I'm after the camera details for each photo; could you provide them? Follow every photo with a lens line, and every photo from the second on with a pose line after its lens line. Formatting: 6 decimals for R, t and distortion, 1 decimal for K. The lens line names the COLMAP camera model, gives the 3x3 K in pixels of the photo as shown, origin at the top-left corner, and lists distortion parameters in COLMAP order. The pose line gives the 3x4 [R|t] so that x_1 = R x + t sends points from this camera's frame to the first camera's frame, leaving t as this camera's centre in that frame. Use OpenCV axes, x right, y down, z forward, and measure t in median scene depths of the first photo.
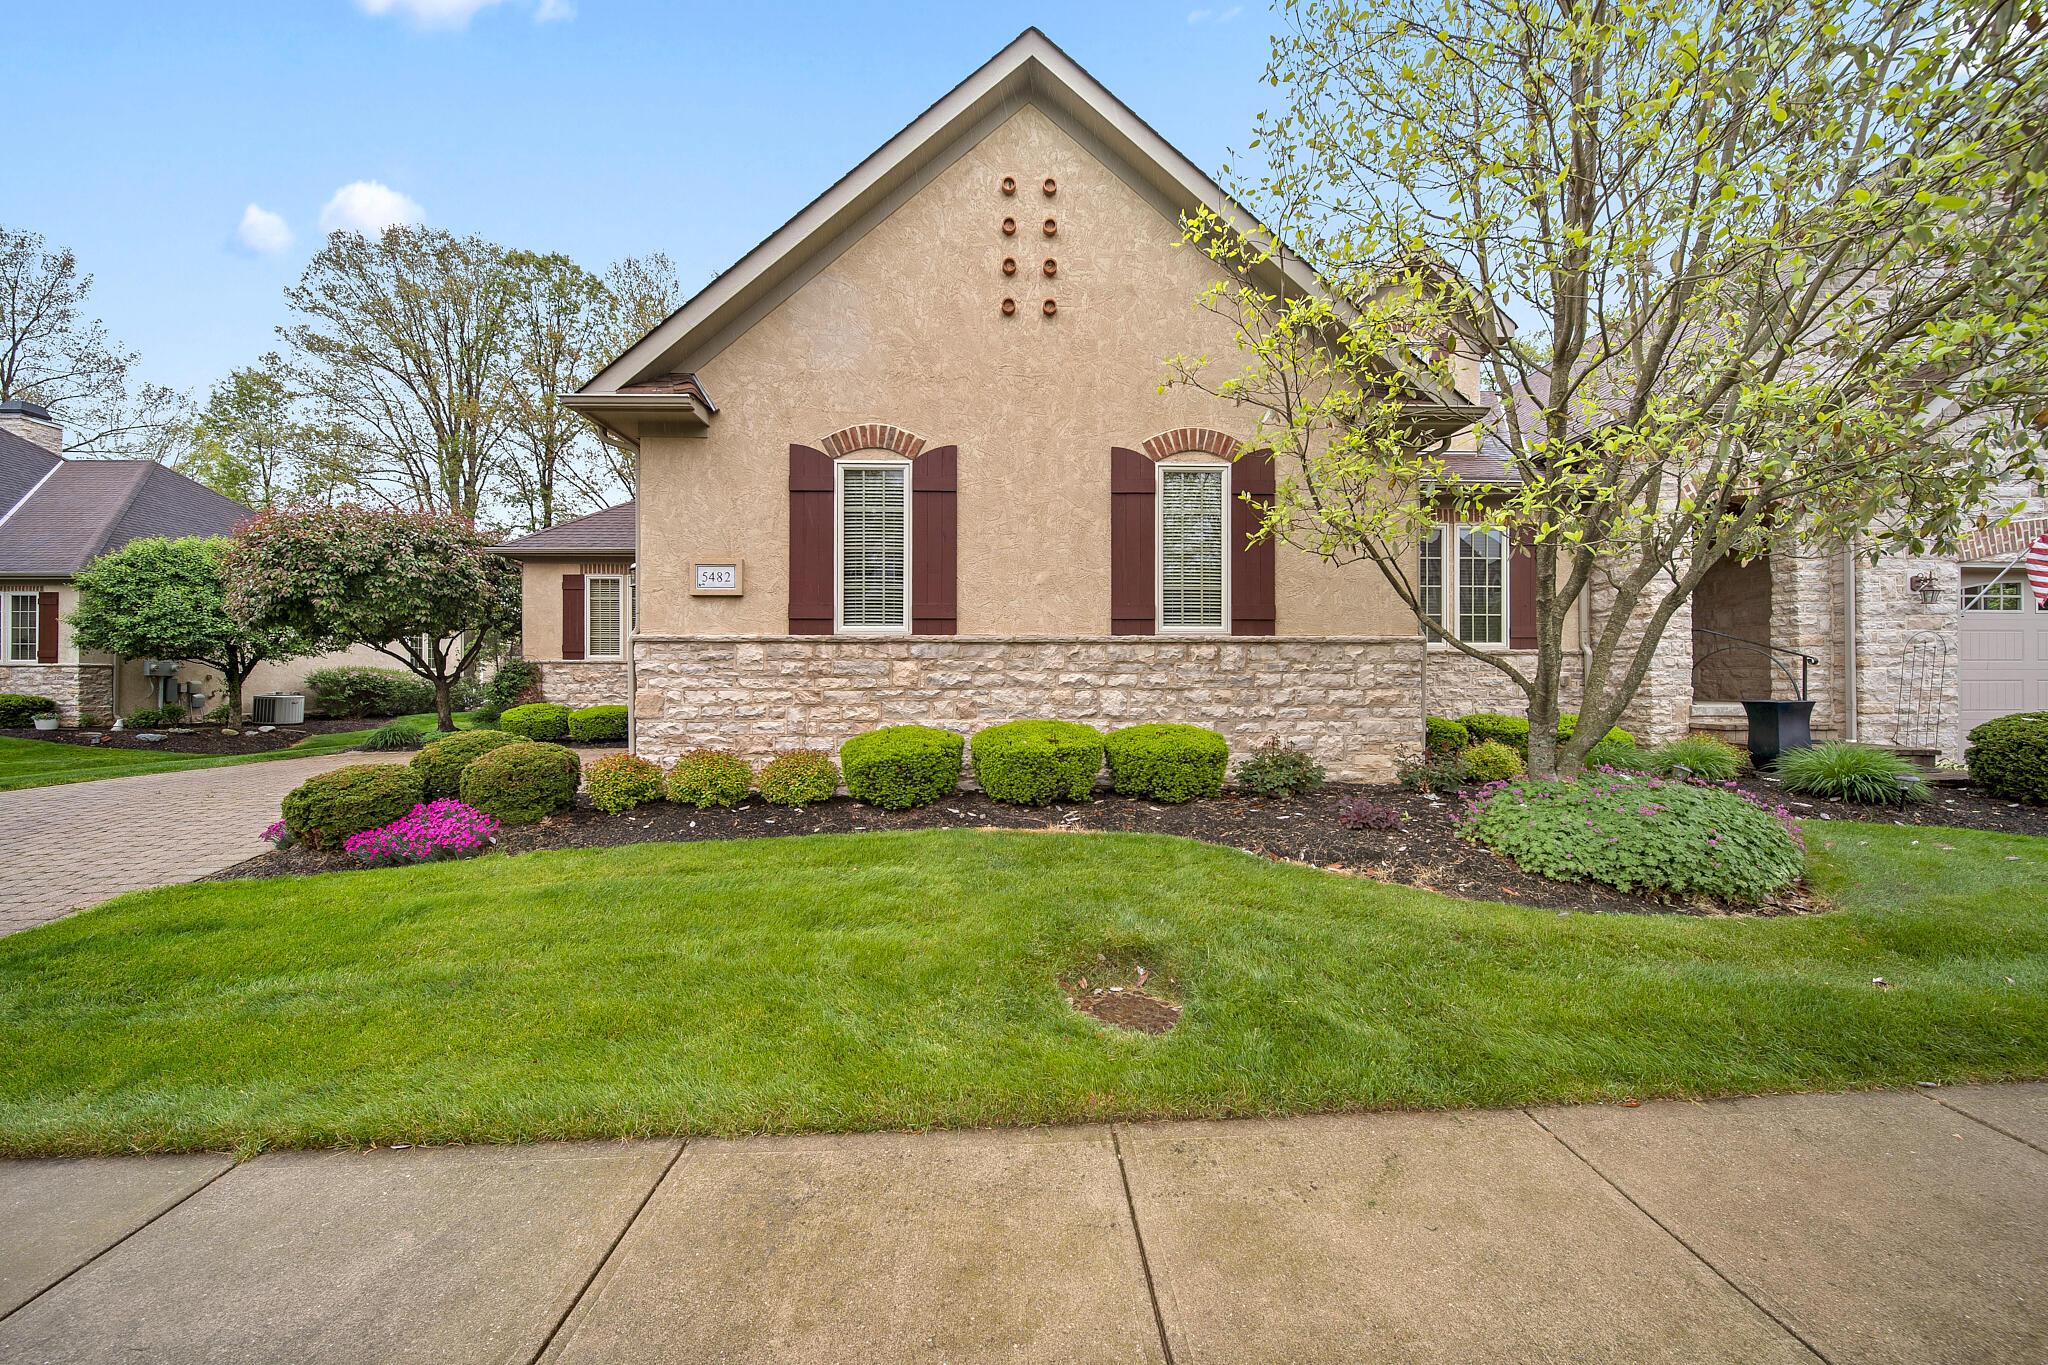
lens RADIAL K [[718.2, 0, 1028.5], [0, 718.2, 676.2], [0, 0, 1]] dist [0.001739, 0.000103]
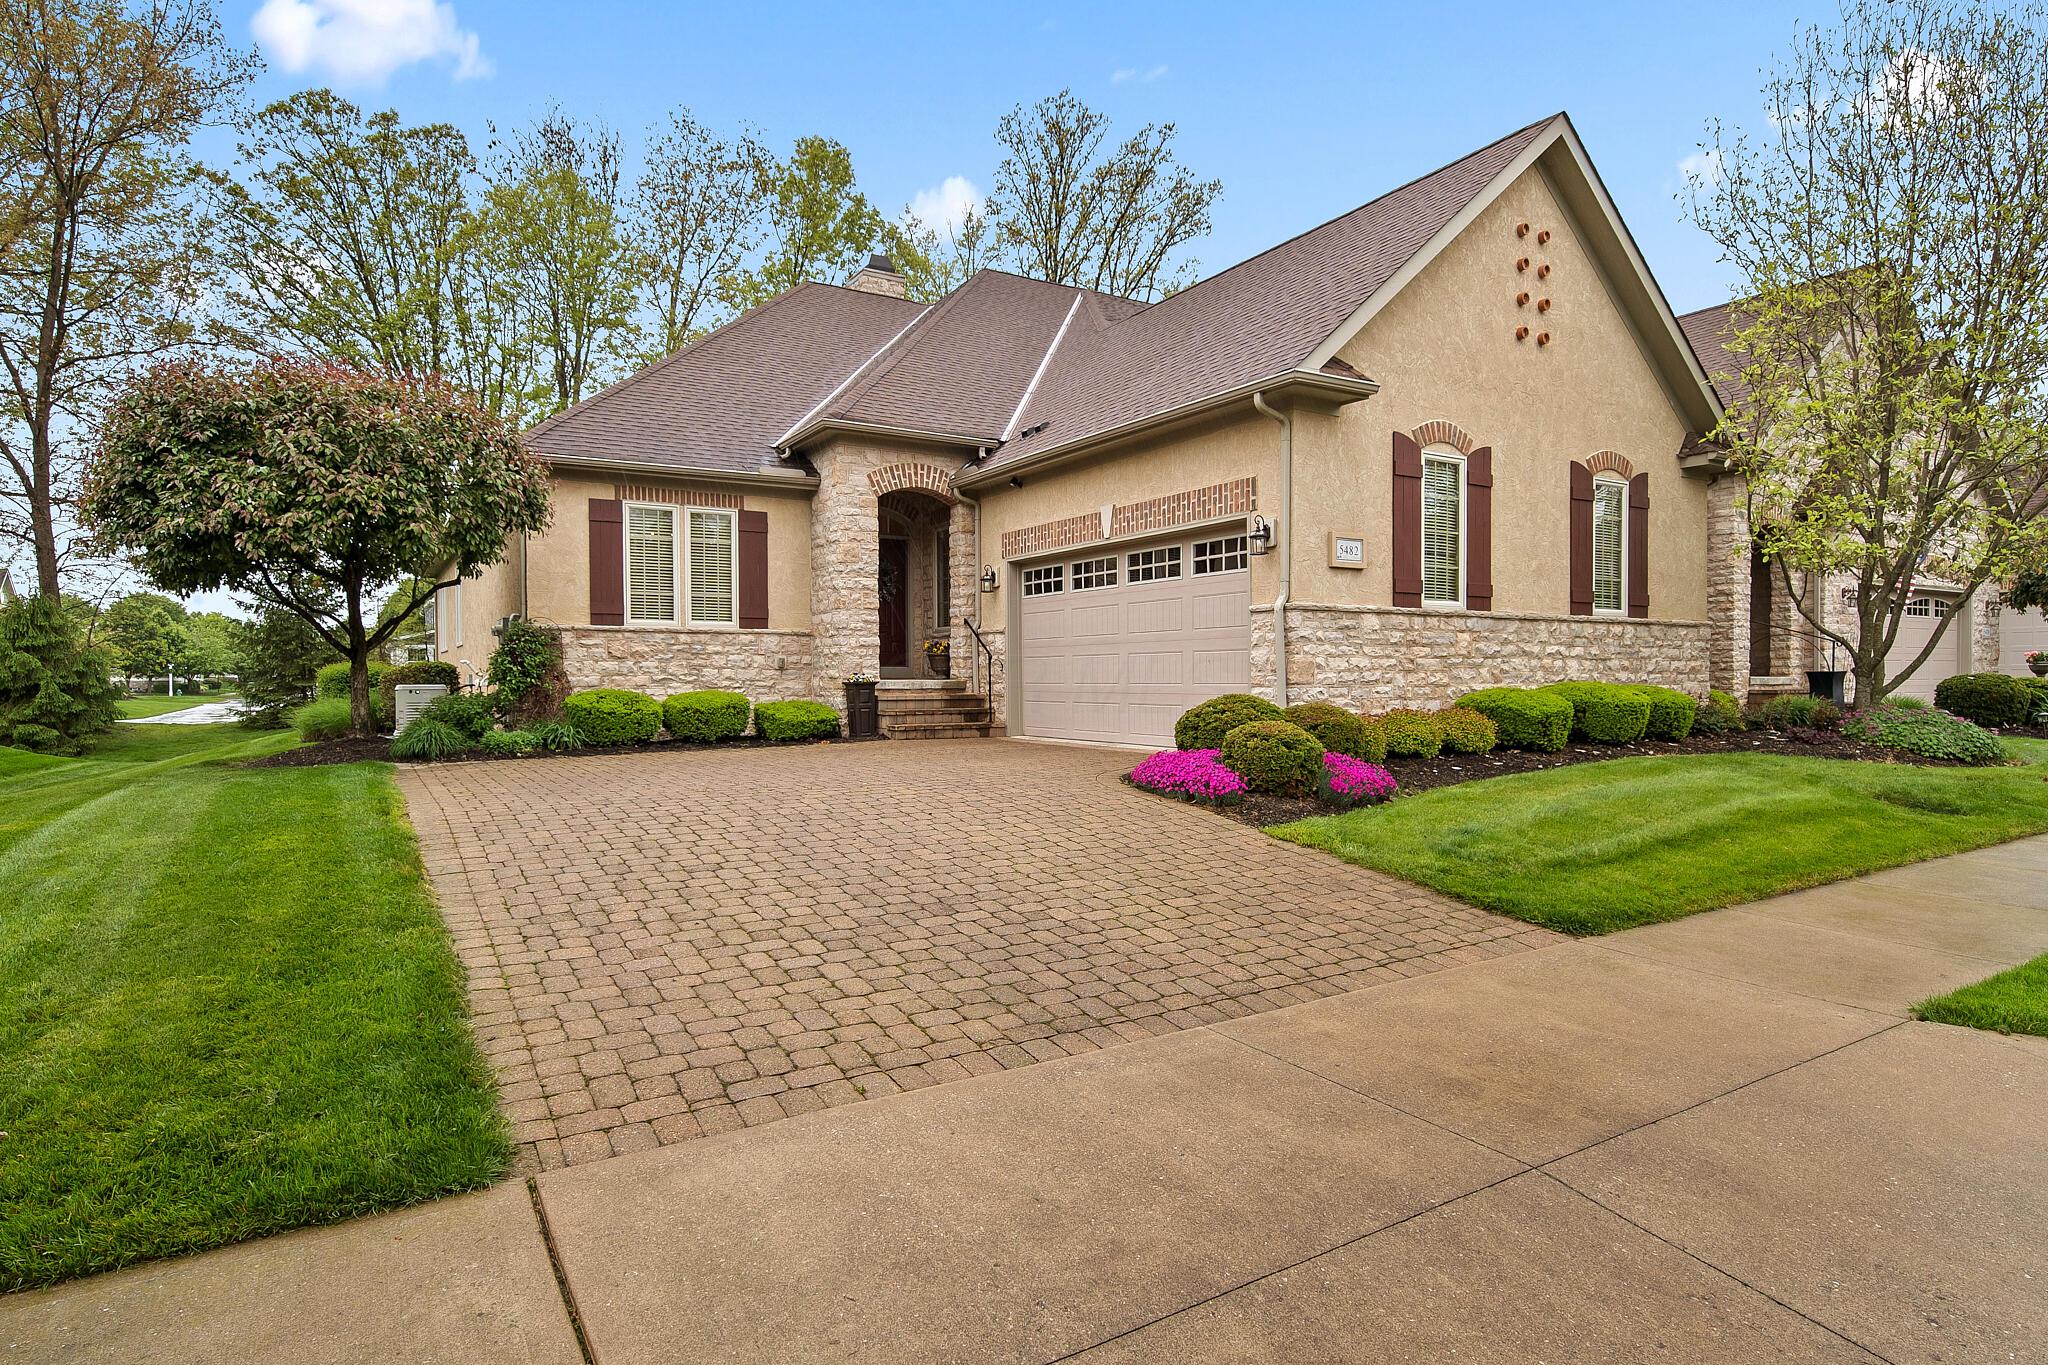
lens RADIAL K [[1082.4, 0, 1022.6], [0, 1082.4, 686.4], [0, 0, 1]] dist [-0.006411, -0.000808]
pose [[0.878861, -0.005378, 0.477048, -1.591167], [-0.001446, 0.999902, 0.013936, 0.040512], [-0.477076, -0.012937, 0.878767, -0.171447]]
